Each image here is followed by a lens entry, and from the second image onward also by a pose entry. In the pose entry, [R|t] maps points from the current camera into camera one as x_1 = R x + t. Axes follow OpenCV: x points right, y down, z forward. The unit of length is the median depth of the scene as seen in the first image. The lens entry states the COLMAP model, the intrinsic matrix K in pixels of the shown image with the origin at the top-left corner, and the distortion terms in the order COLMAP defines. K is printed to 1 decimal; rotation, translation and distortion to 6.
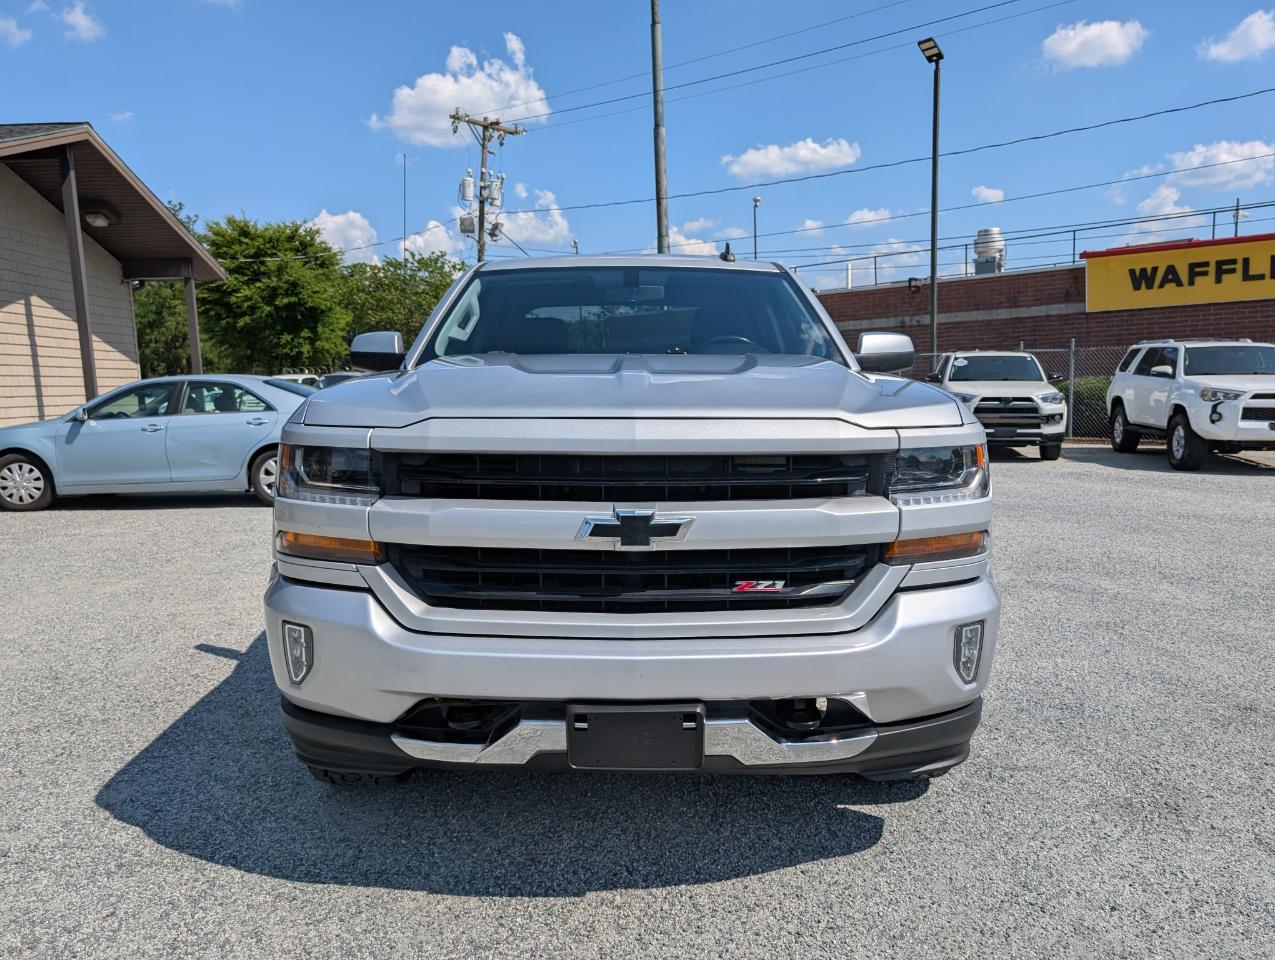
lens RADIAL K [[945.5, 0, 721.3], [0, 945.5, 518.1], [0, 0, 1]] dist [-0.002777, 0.005133]
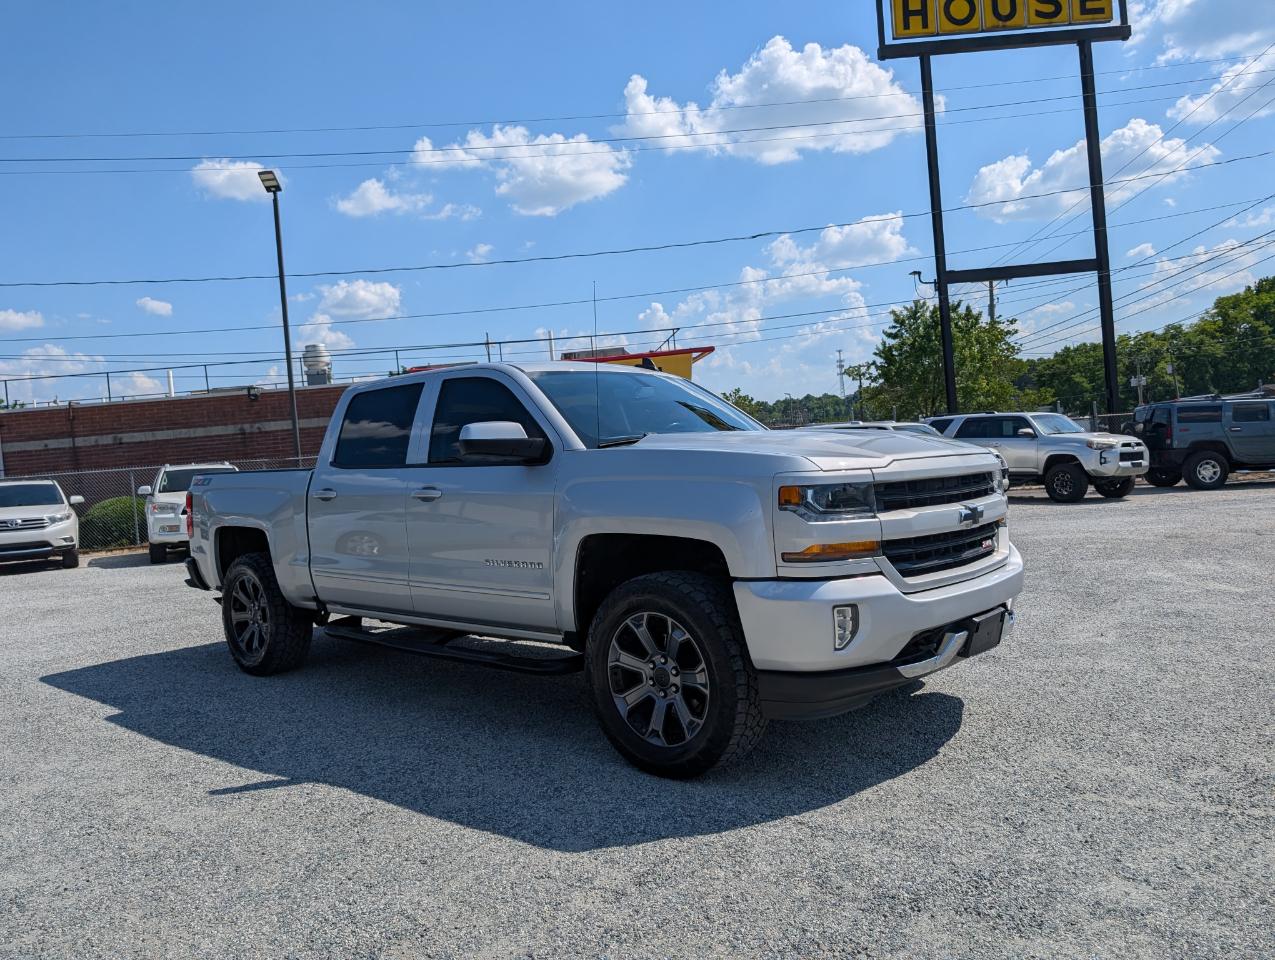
lens RADIAL K [[932.7, 0, 637.5], [0, 932.7, 480.0], [0, 0, 1]] dist [0.008257, 0.009475]
pose [[0.675574, -0.050412, 0.735566, -0.262168], [0.163876, 0.982971, -0.083142, -0.001545], [-0.718849, 0.176710, 0.672331, 0.034377]]
